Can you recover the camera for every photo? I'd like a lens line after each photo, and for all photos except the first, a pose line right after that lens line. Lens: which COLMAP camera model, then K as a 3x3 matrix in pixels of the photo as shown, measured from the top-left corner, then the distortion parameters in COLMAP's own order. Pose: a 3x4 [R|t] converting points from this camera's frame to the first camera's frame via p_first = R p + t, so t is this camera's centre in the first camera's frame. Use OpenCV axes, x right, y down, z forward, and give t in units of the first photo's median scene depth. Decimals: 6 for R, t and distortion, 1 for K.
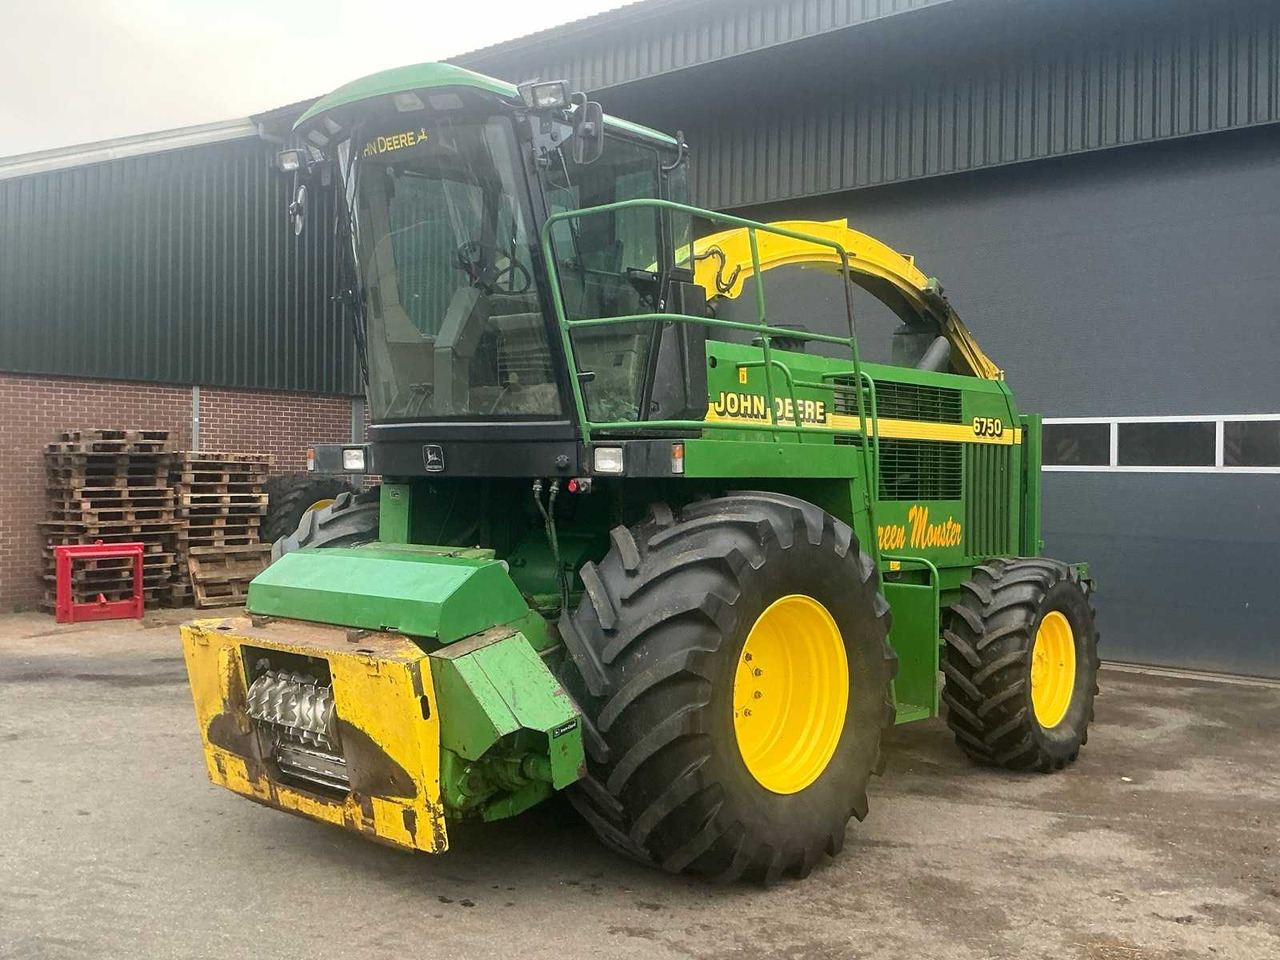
lens RADIAL K [[1263.2, 0, 640.0], [0, 1263.2, 480.0], [0, 0, 1]] dist [0.138946, -0.271223]
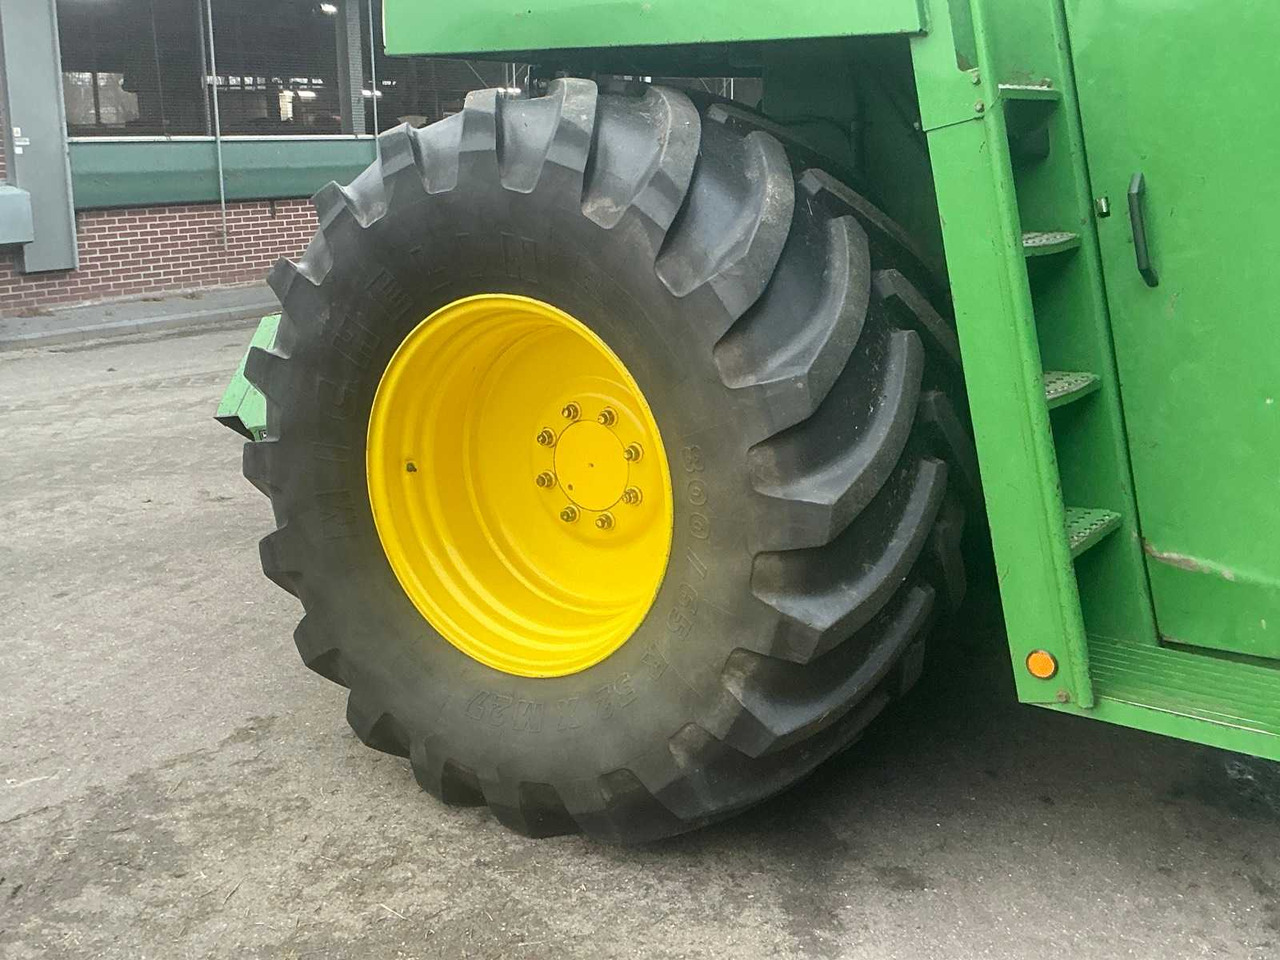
lens RADIAL K [[1543.2, 0, 634.5], [0, 1543.2, 475.6], [0, 0, 1]] dist [0.116080, -0.014474]
pose [[0.135592, 0.209457, -0.968371, 0.582234], [0.001992, 0.977338, 0.211675, 0.025912], [0.990763, -0.030631, 0.132101, 0.778981]]
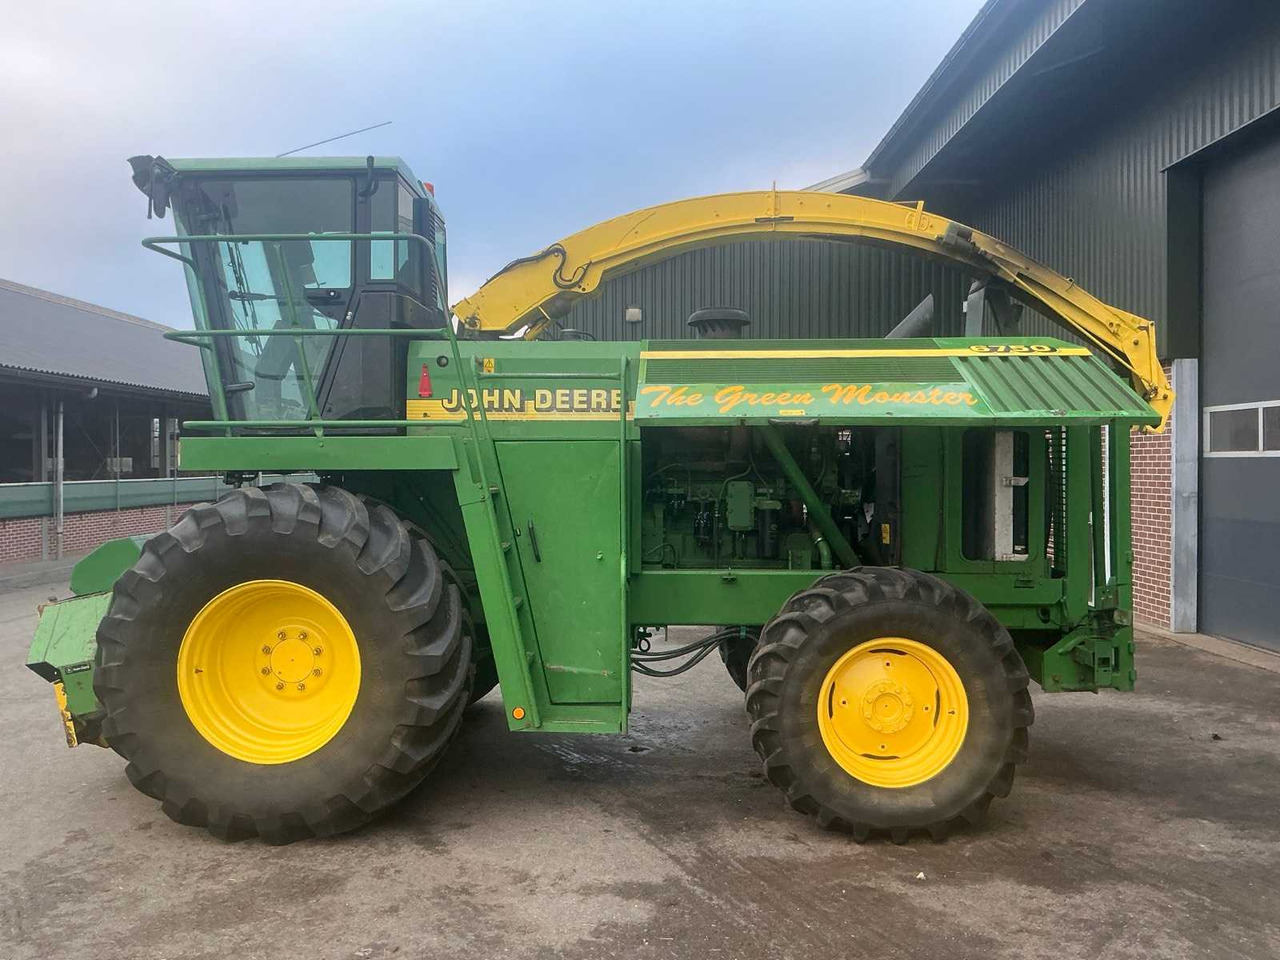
lens RADIAL K [[1065.7, 0, 639.8], [0, 1065.7, 475.3], [0, 0, 1]] dist [0.091098, -0.170612]
pose [[0.648132, -0.004819, -0.761513, 0.816878], [0.005845, 0.999982, -0.001353, 0.004293], [0.761506, -0.003575, 0.648148, 0.523572]]
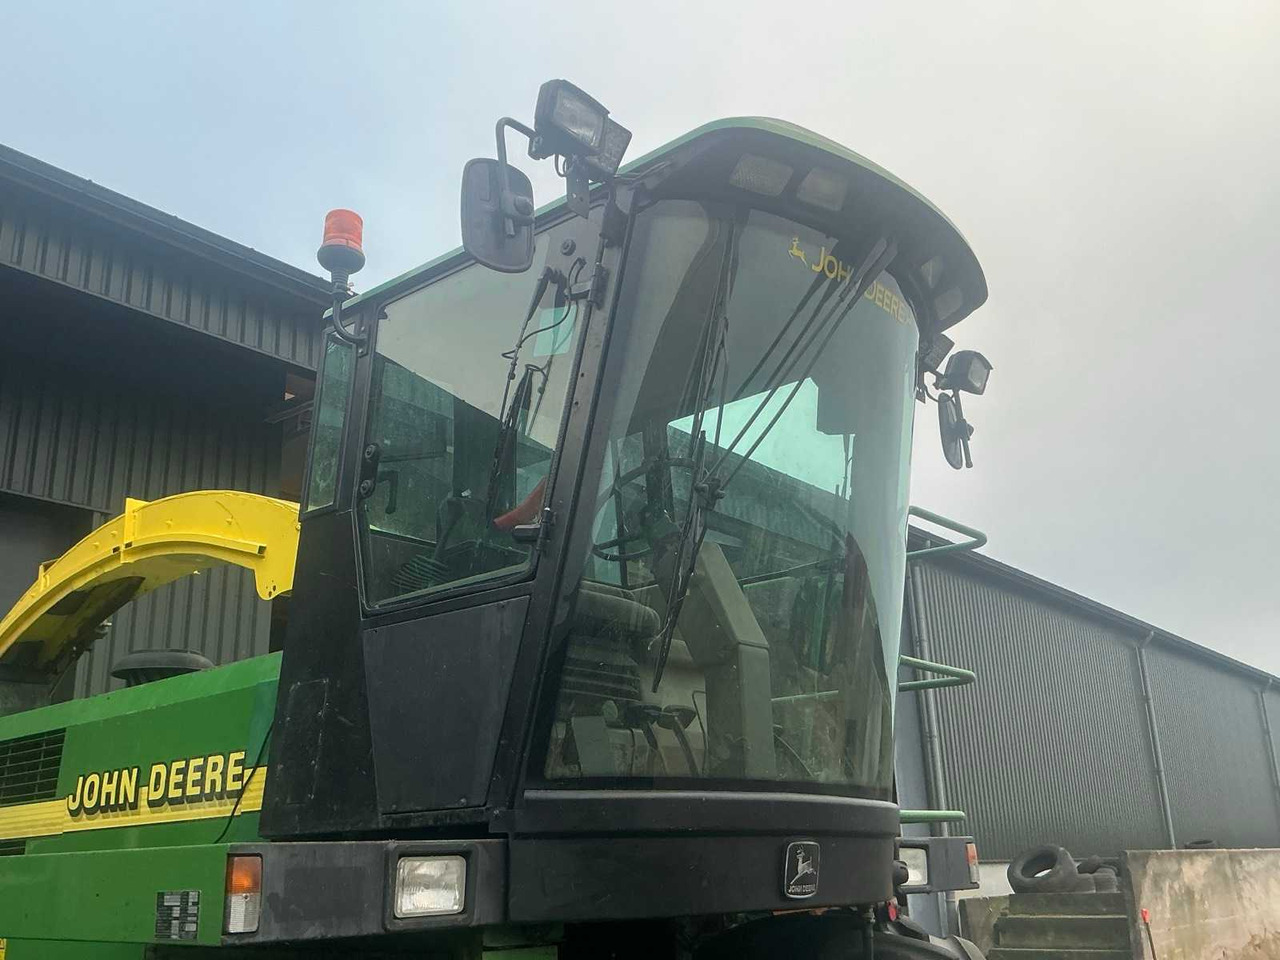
lens RADIAL K [[1185.4, 0, 640.0], [0, 1185.4, 480.0], [0, 0, 1]] dist [0.120138, -0.248824]
pose [[0.019192, -0.322186, -0.946482, 0.642974], [0.030211, 0.946411, -0.321549, -0.009651], [0.999359, -0.022423, 0.027897, 1.216787]]
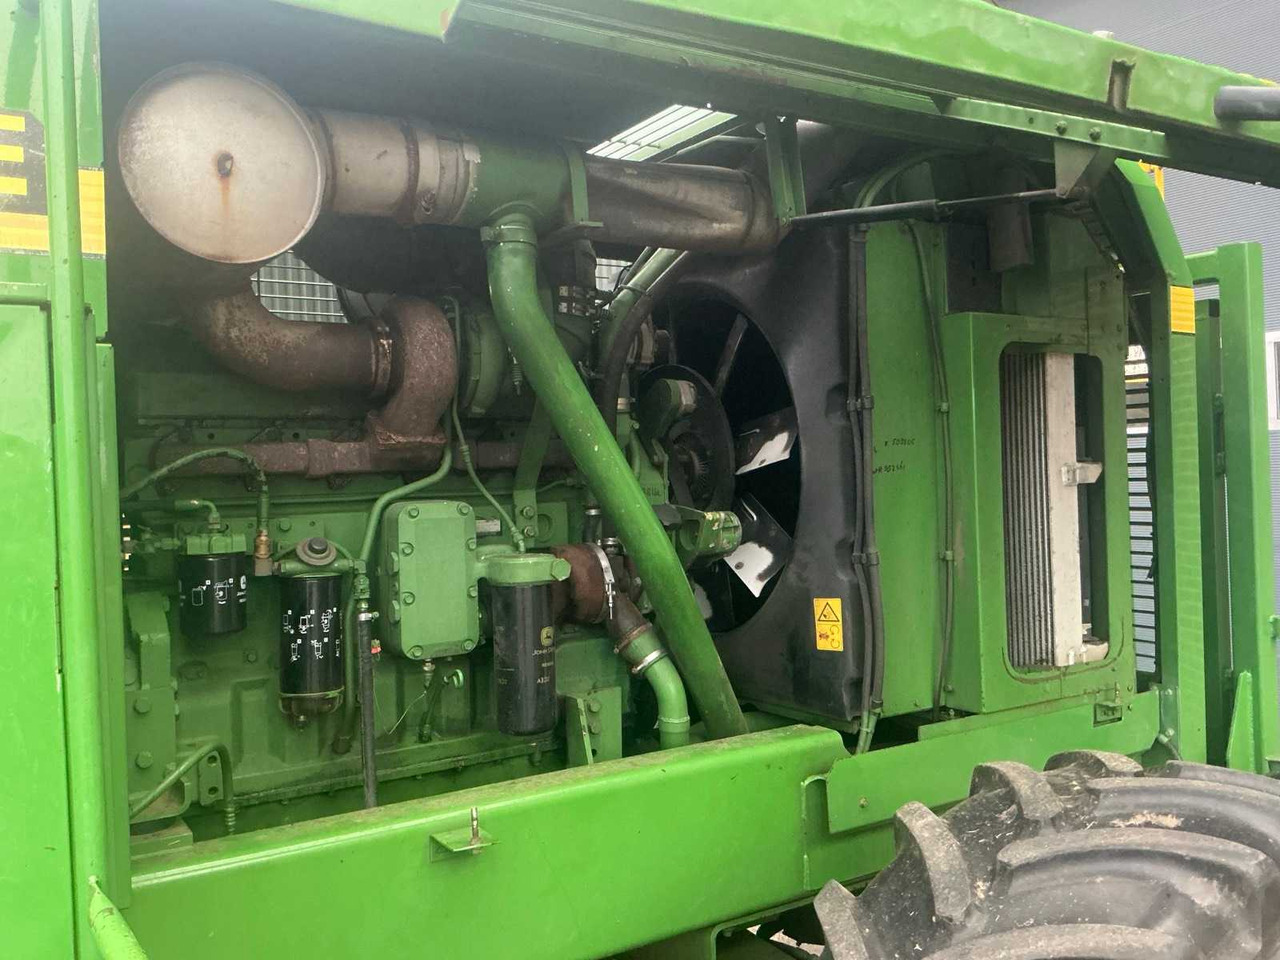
lens RADIAL K [[1144.6, 0, 640.5], [0, 1144.6, 473.3], [0, 0, 1]] dist [0.116406, -0.228688]
pose [[0.960575, -0.047190, -0.273985, 0.319213], [0.045999, 0.998883, -0.010770, 0.007147], [0.274188, -0.002257, 0.961674, 0.895779]]
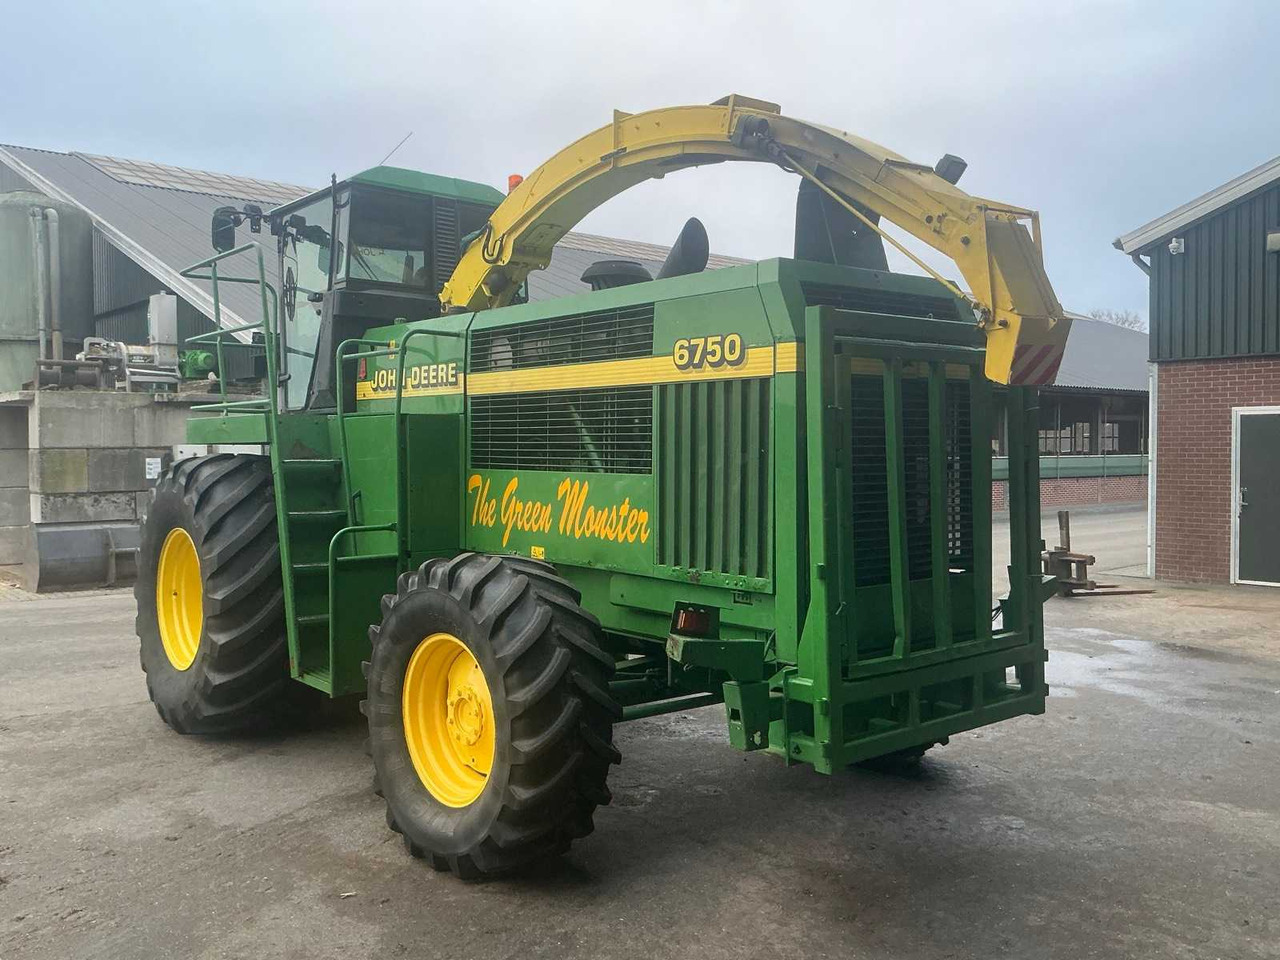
lens RADIAL K [[1109.2, 0, 640.0], [0, 1109.2, 480.0], [0, 0, 1]] dist [0.118210, -0.208151]
pose [[-0.145662, 0.015465, -0.989213, 1.012613], [-0.006839, 0.999838, 0.016639, 0.011741], [0.989311, 0.009189, -0.145533, 1.346352]]
